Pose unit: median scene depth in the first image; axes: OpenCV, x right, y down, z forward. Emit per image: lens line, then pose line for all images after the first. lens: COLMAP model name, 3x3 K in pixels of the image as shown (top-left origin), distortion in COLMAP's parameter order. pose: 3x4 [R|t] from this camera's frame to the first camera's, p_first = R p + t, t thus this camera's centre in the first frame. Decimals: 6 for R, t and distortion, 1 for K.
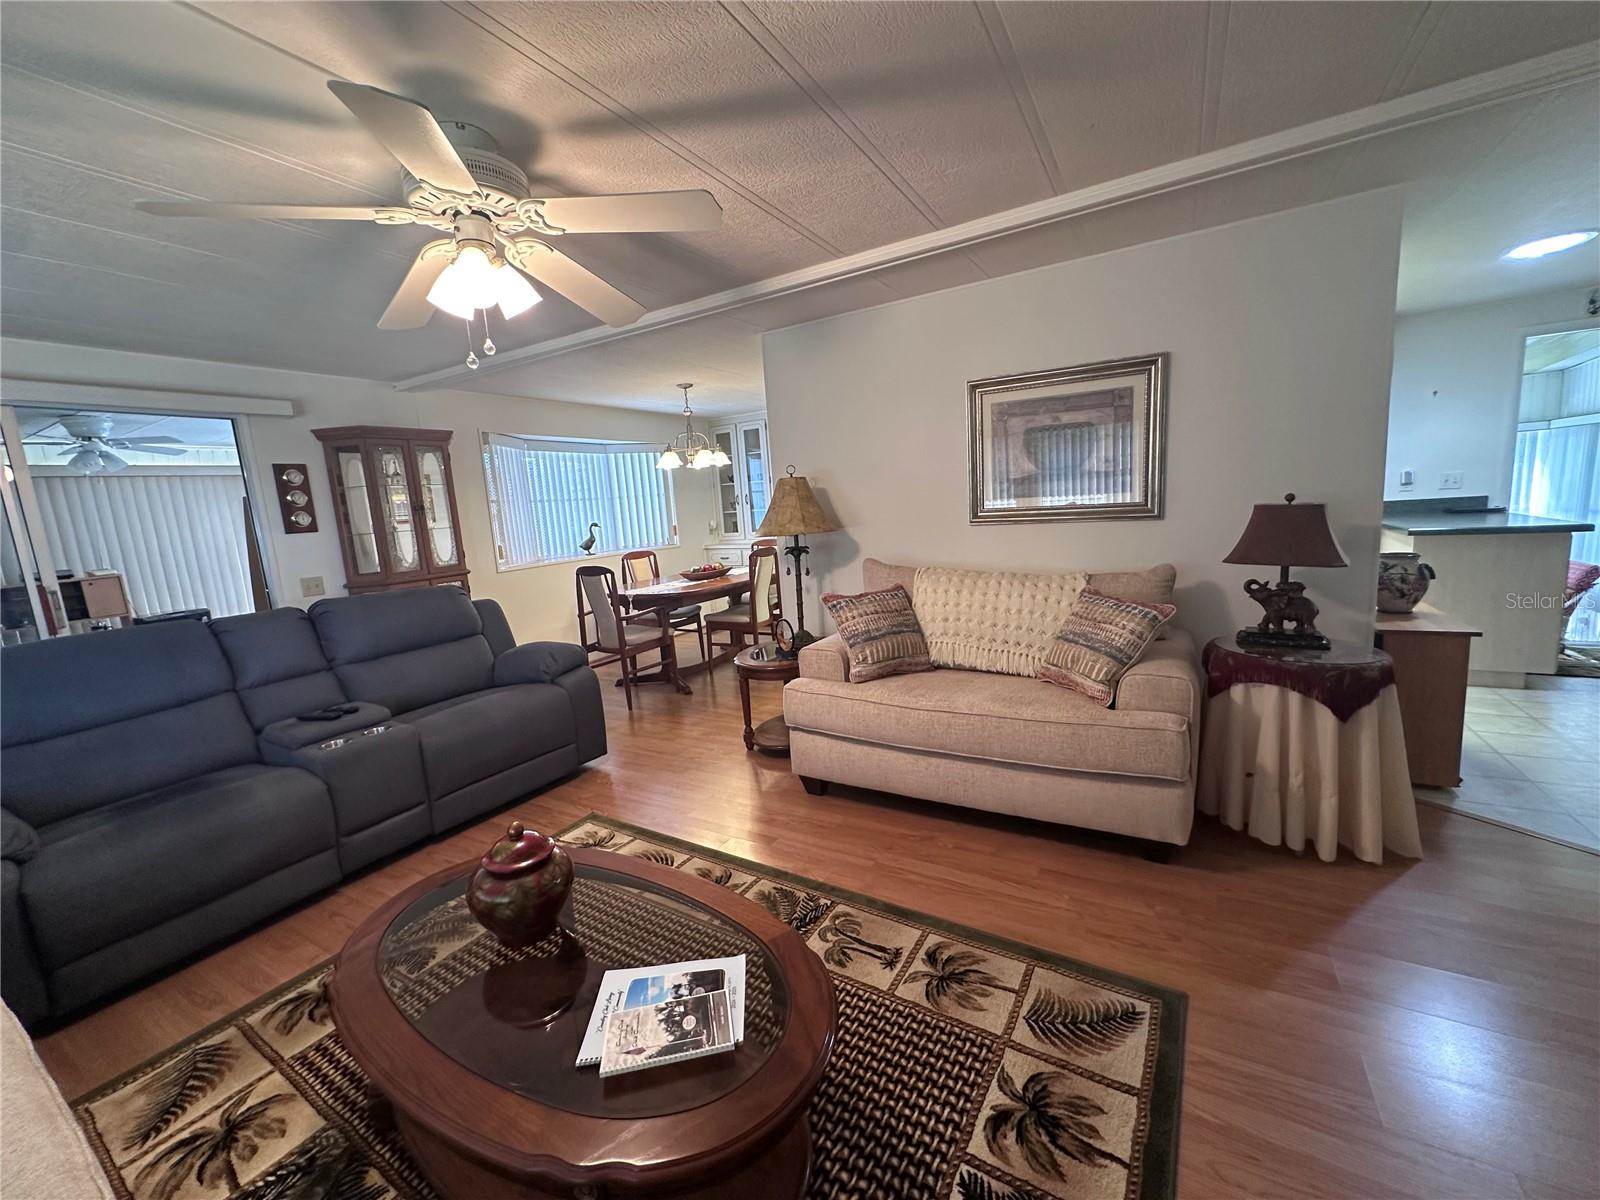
lens RADIAL K [[638.8, 0, 797.2], [0, 638.8, 599.9], [0, 0, 1]] dist [-0.002174, -0.000110]
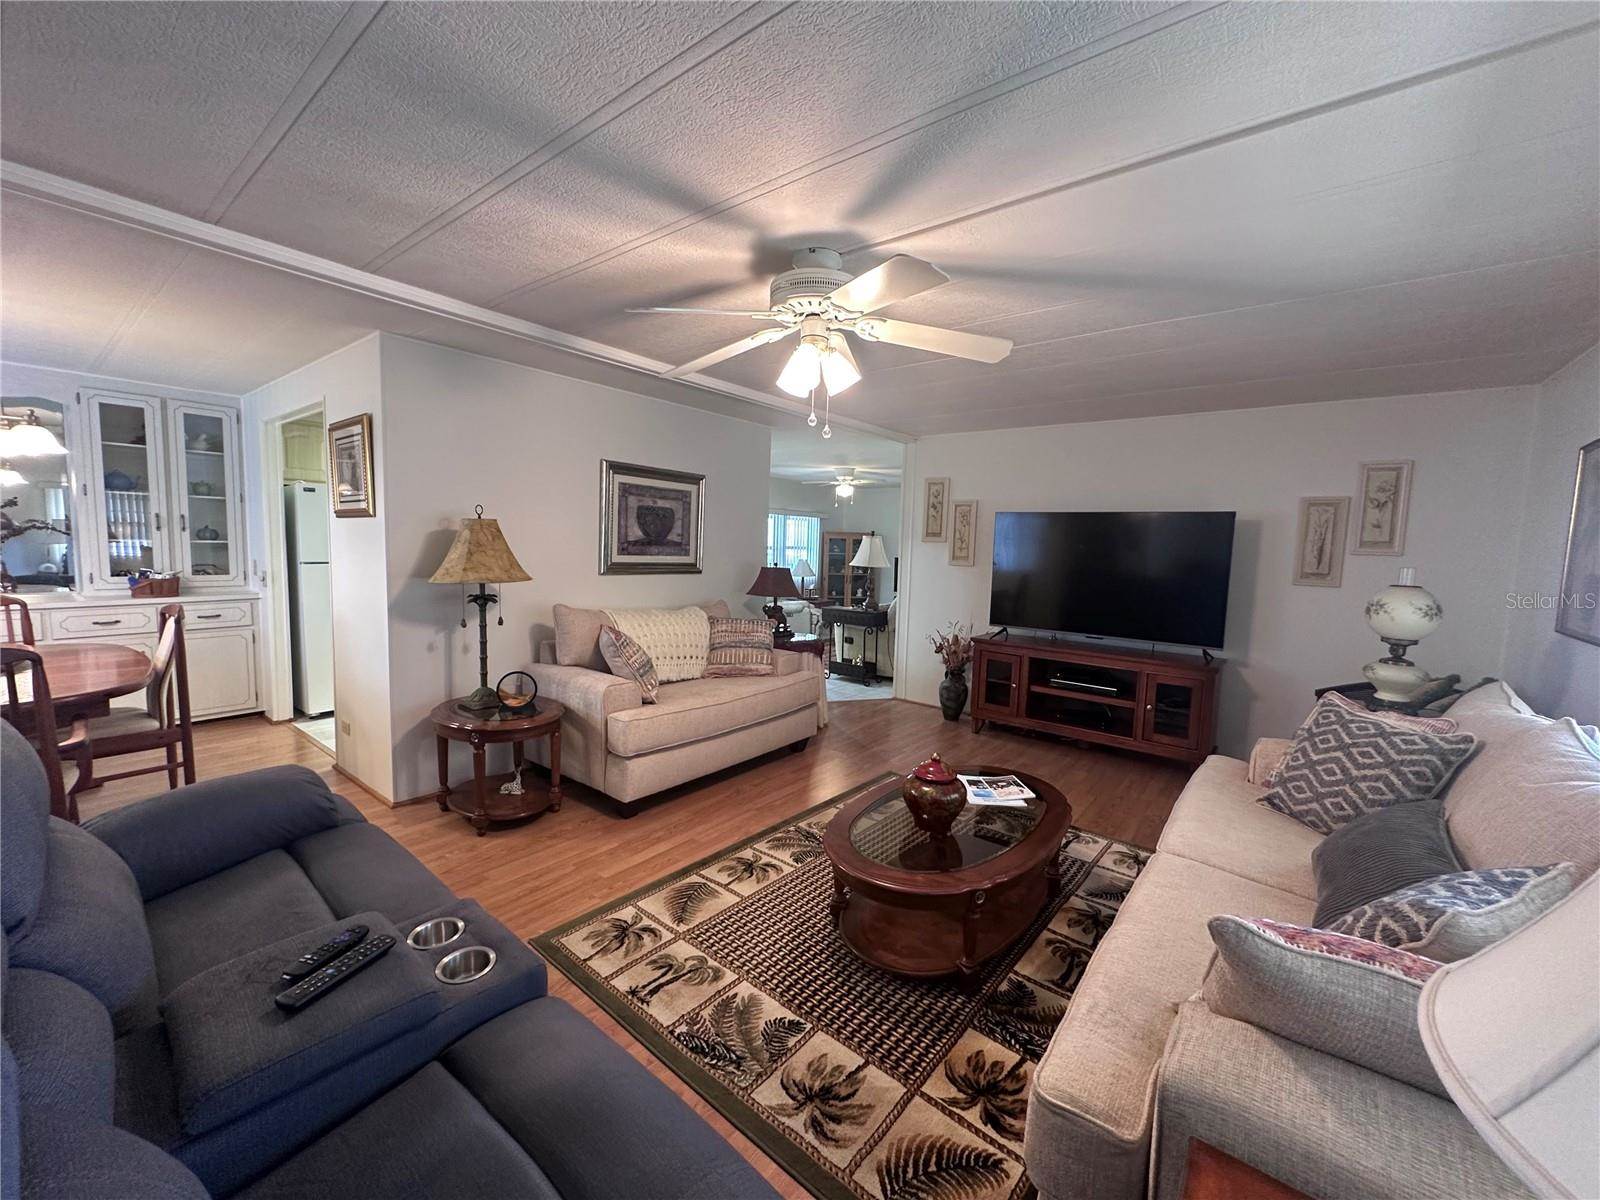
lens RADIAL K [[638.8, 0, 800.7], [0, 638.8, 601.9], [0, 0, 1]] dist [-0.002174, -0.000110]
pose [[0.131774, -0.020038, 0.991077, -1.705695], [0.111921, 0.993703, 0.005210, -0.056798], [-0.984941, 0.110236, 0.133187, 0.897717]]
